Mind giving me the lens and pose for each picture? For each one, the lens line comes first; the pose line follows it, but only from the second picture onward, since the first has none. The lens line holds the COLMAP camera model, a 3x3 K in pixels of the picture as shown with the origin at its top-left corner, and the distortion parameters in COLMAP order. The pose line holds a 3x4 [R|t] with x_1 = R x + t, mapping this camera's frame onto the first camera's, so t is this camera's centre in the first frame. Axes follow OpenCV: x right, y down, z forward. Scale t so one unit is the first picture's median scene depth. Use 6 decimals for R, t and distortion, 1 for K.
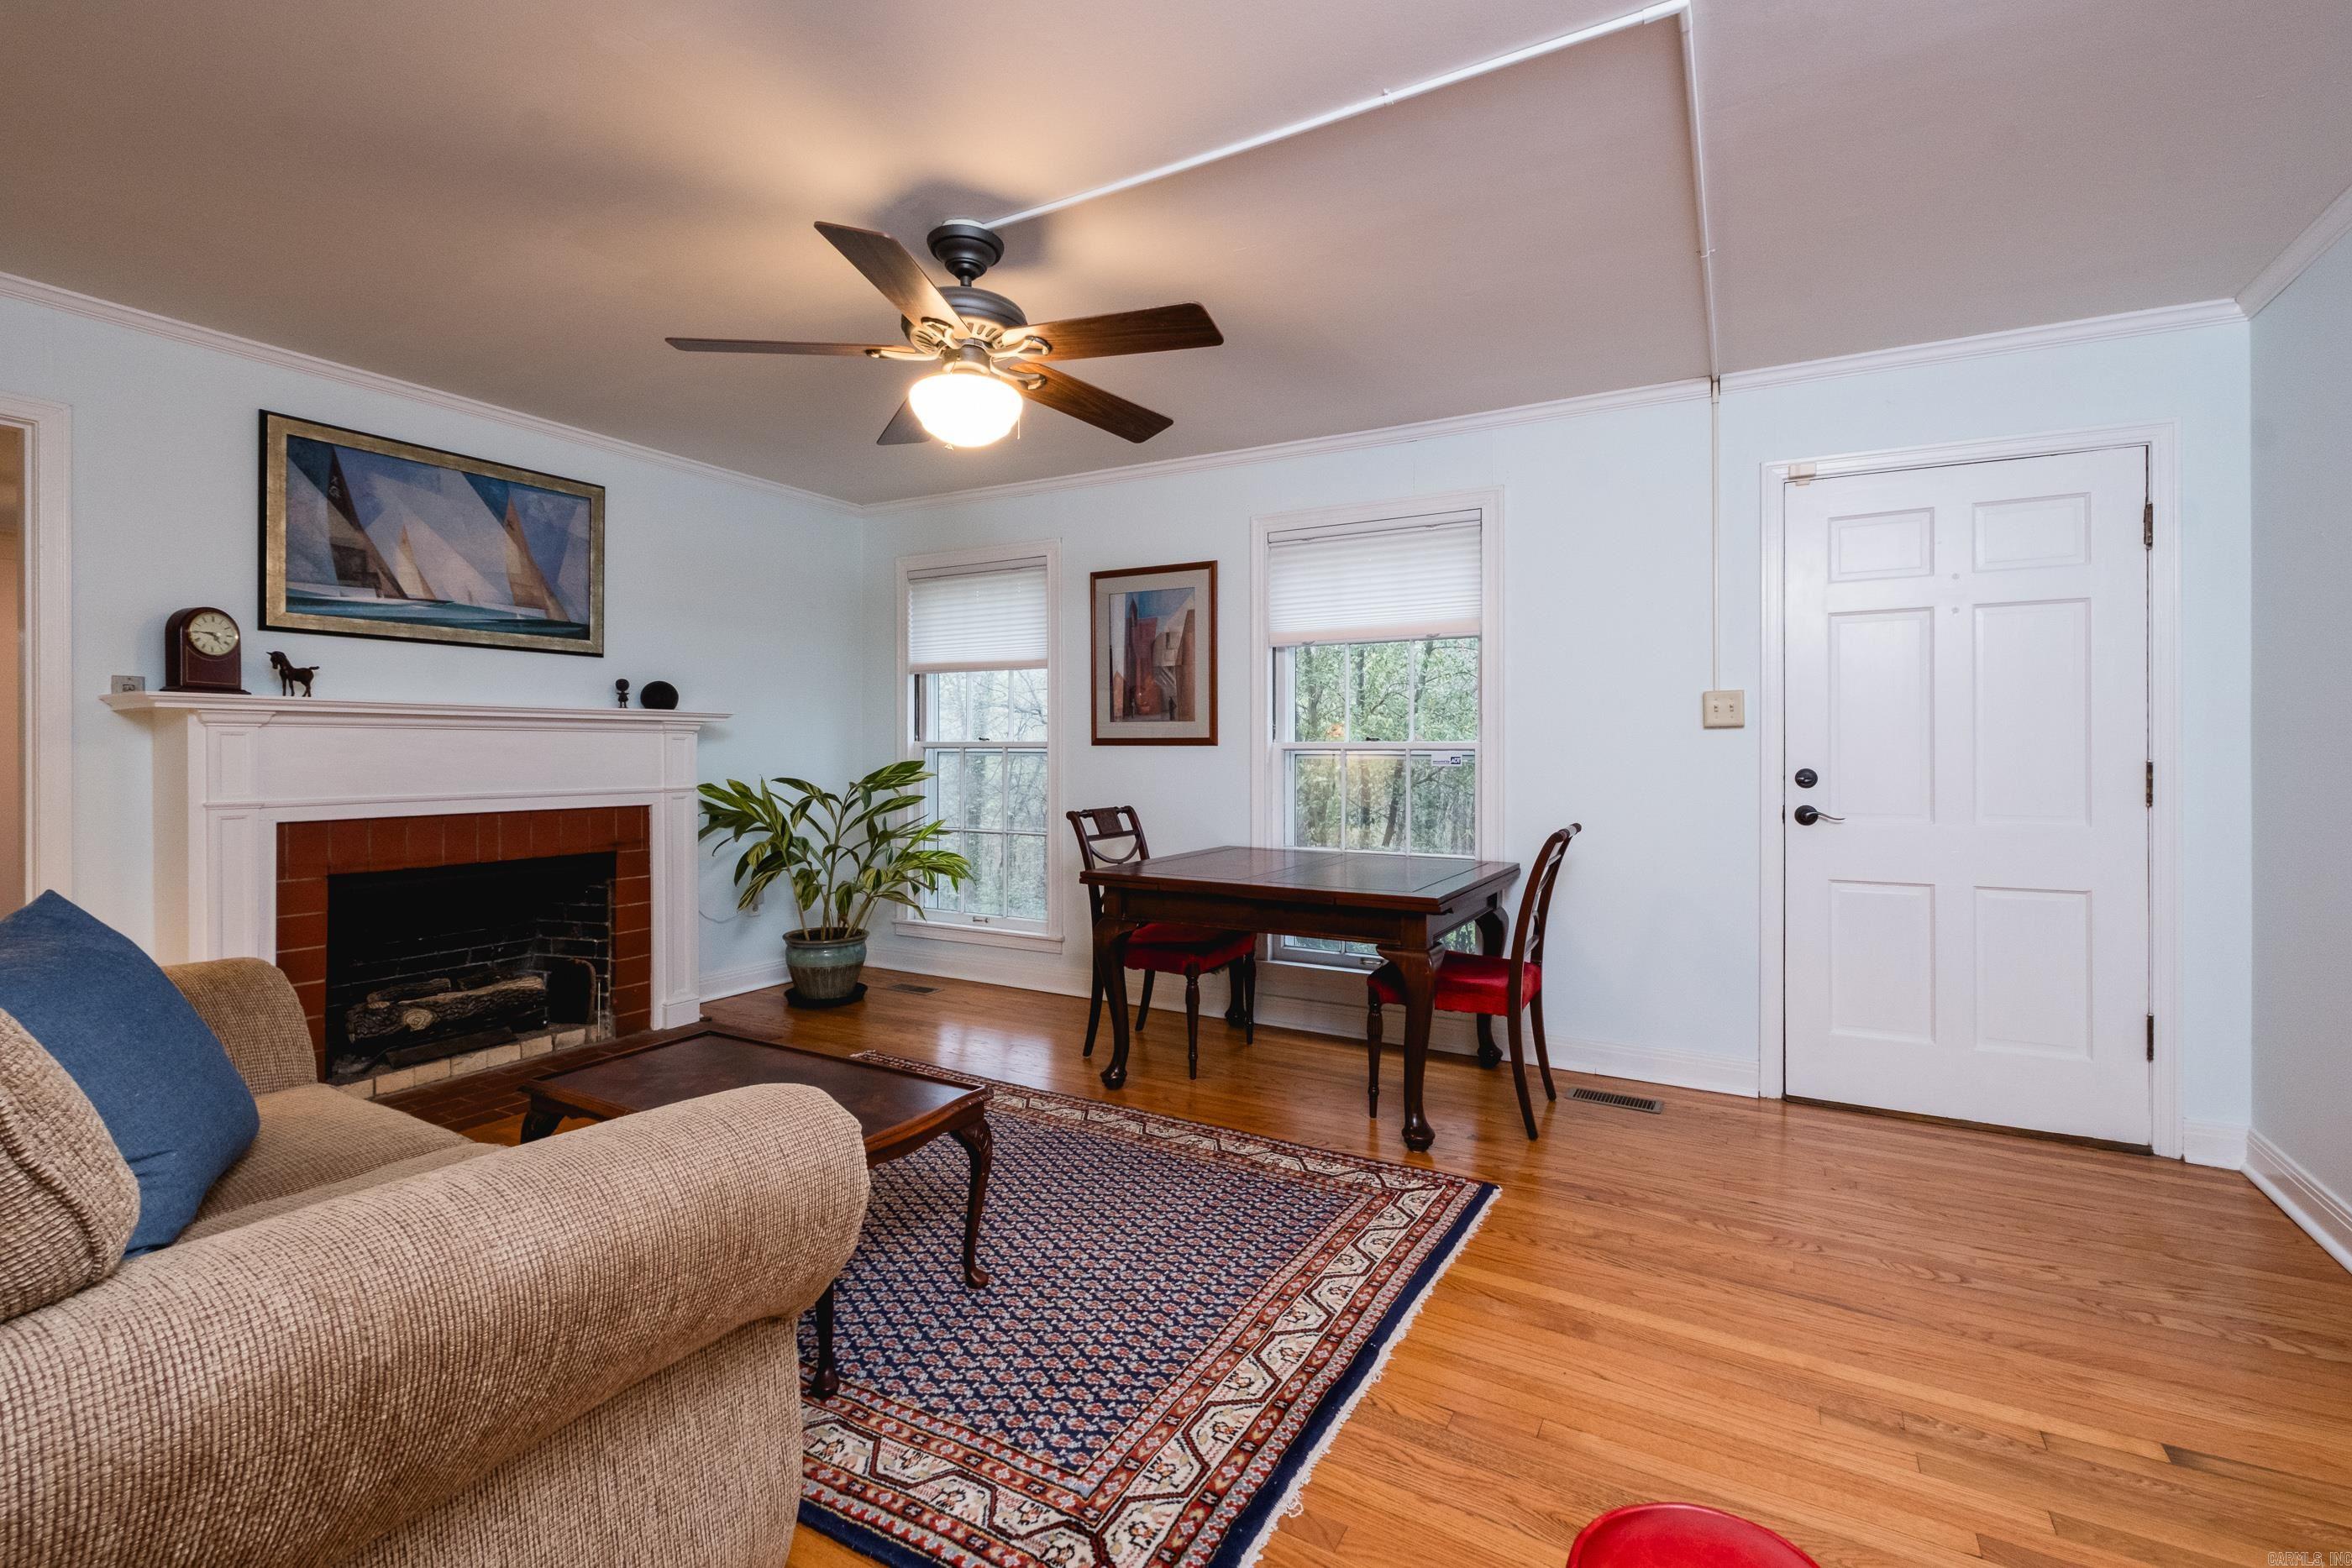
lens RADIAL K [[1026.5, 0, 1224.7], [0, 1026.5, 768.0], [0, 0, 1]] dist [0.006416, -0.003275]
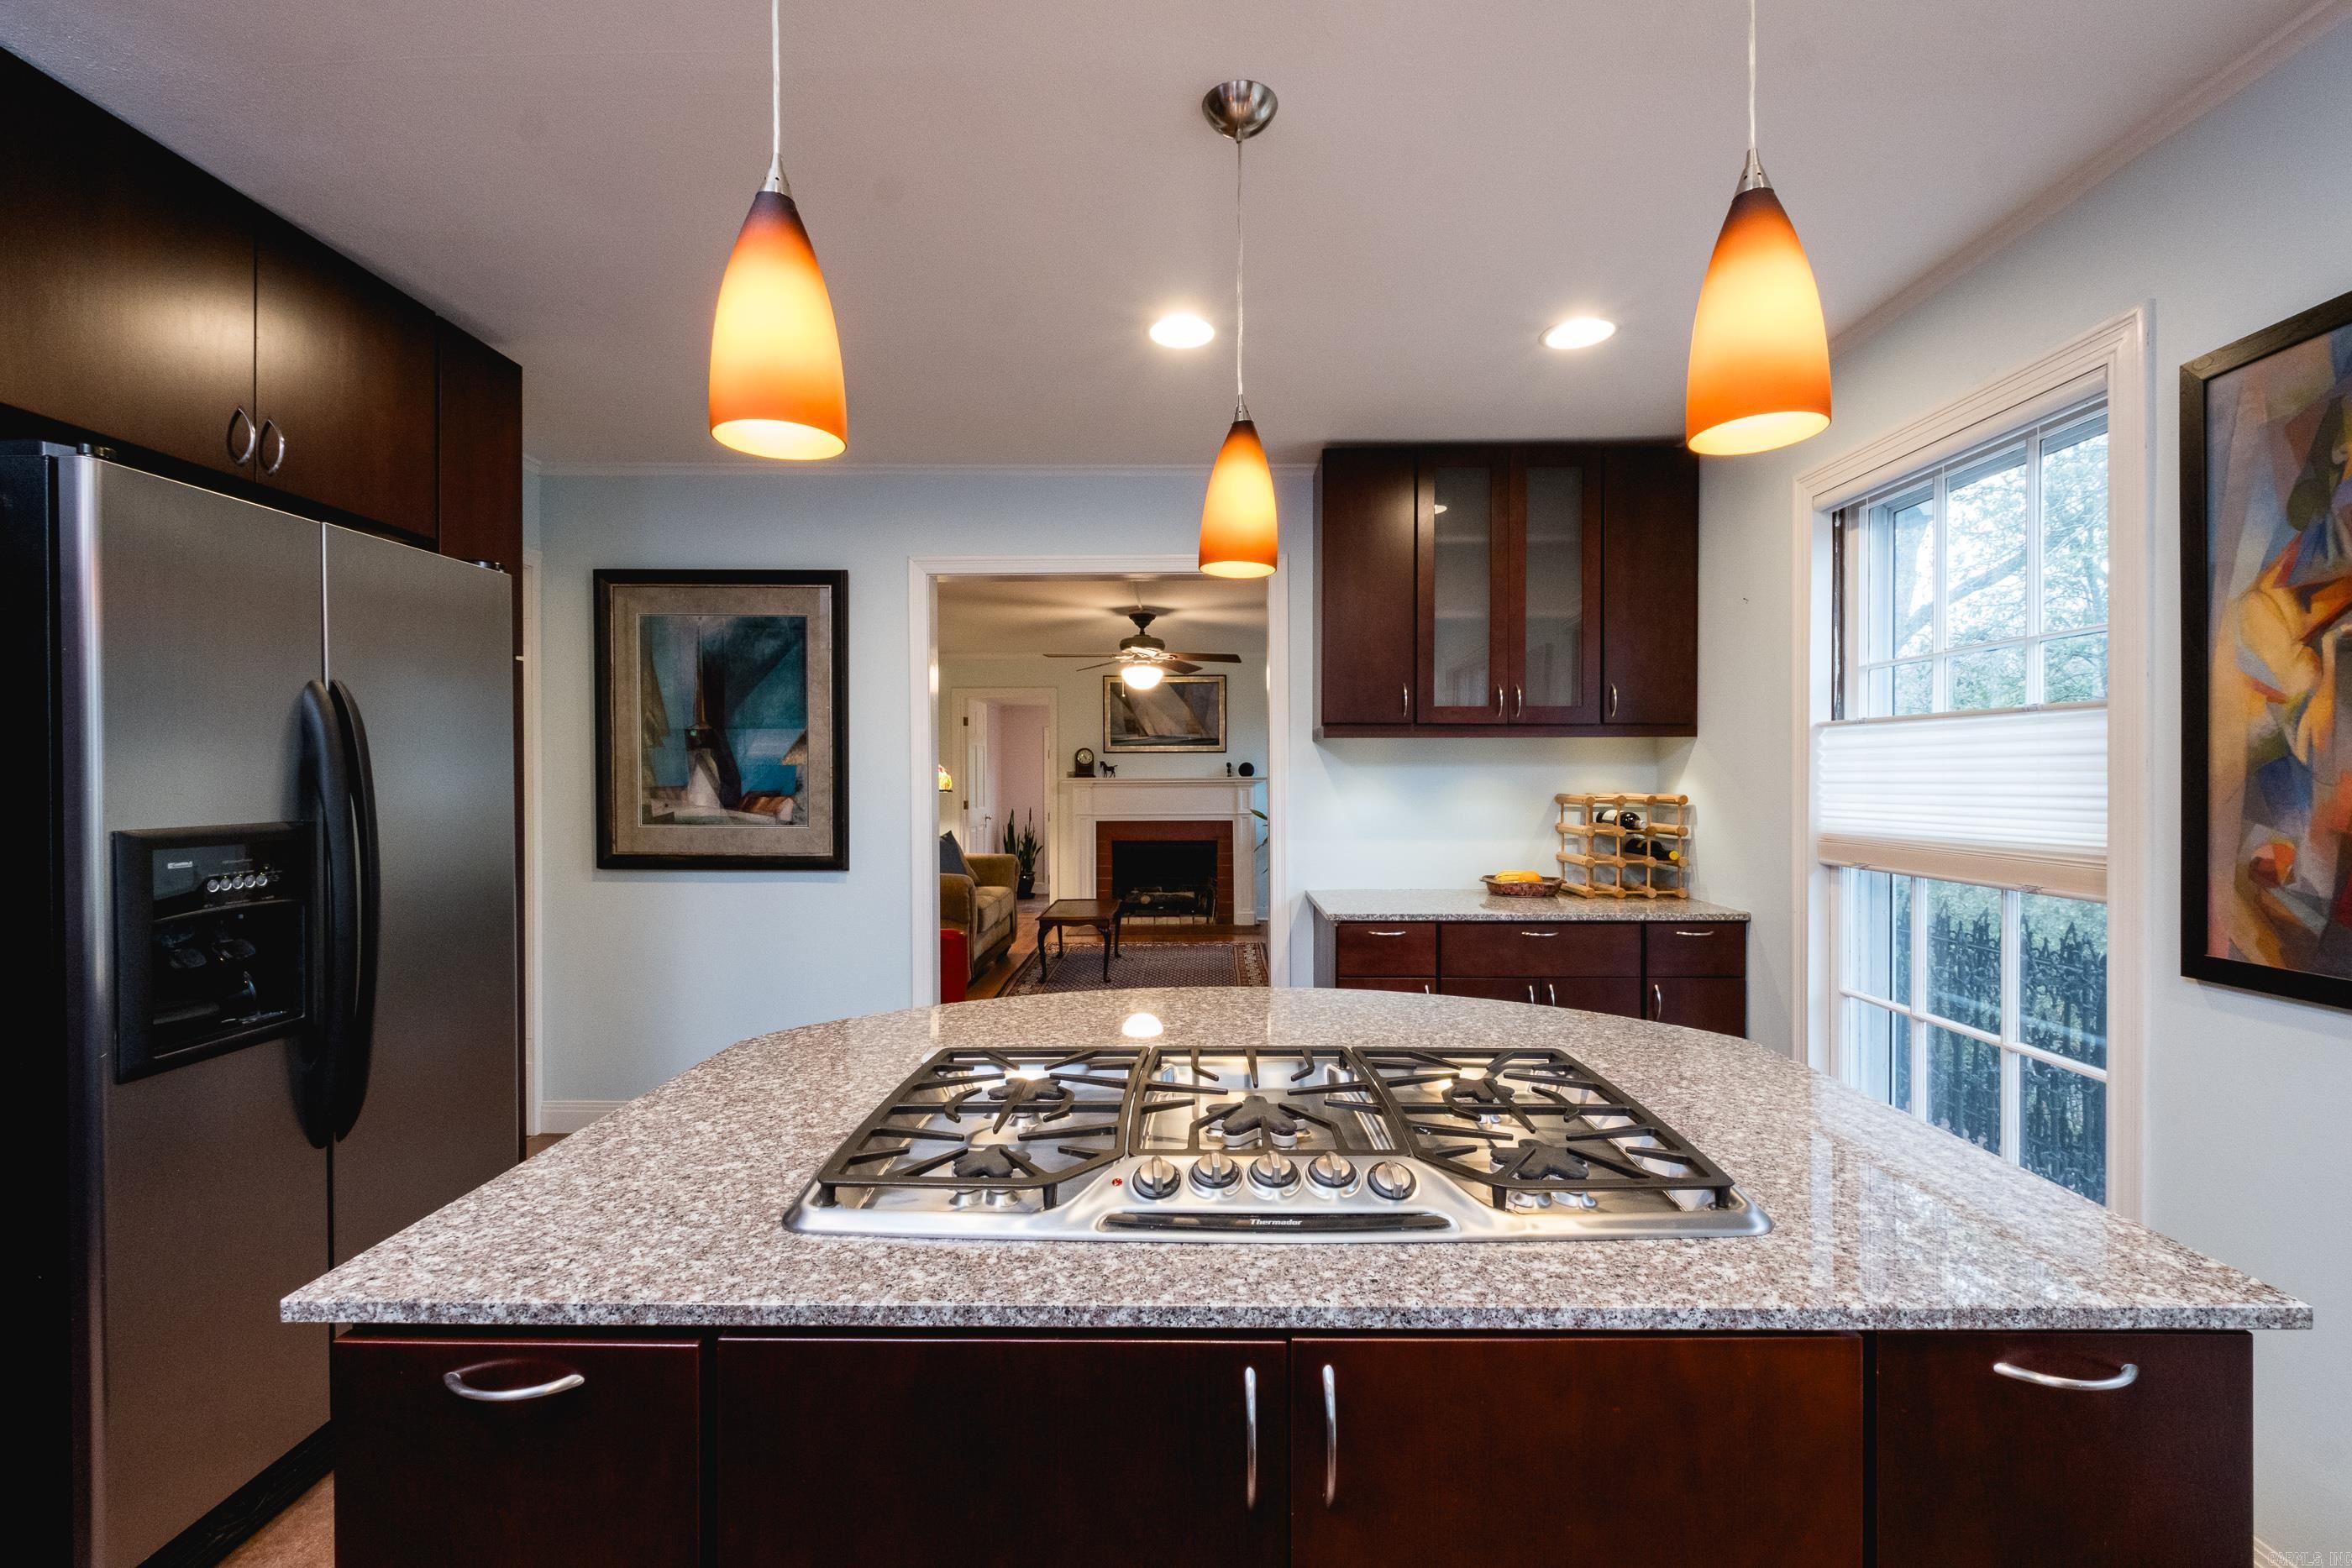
lens RADIAL K [[1026.5, 0, 1192.2], [0, 1026.5, 795.6], [0, 0, 1]] dist [0.006416, -0.003275]
pose [[0.471434, 0.013231, -0.881802, 1.575372], [-0.009921, 0.999904, 0.009699, -0.044288], [0.881846, 0.004176, 0.471520, -0.114166]]
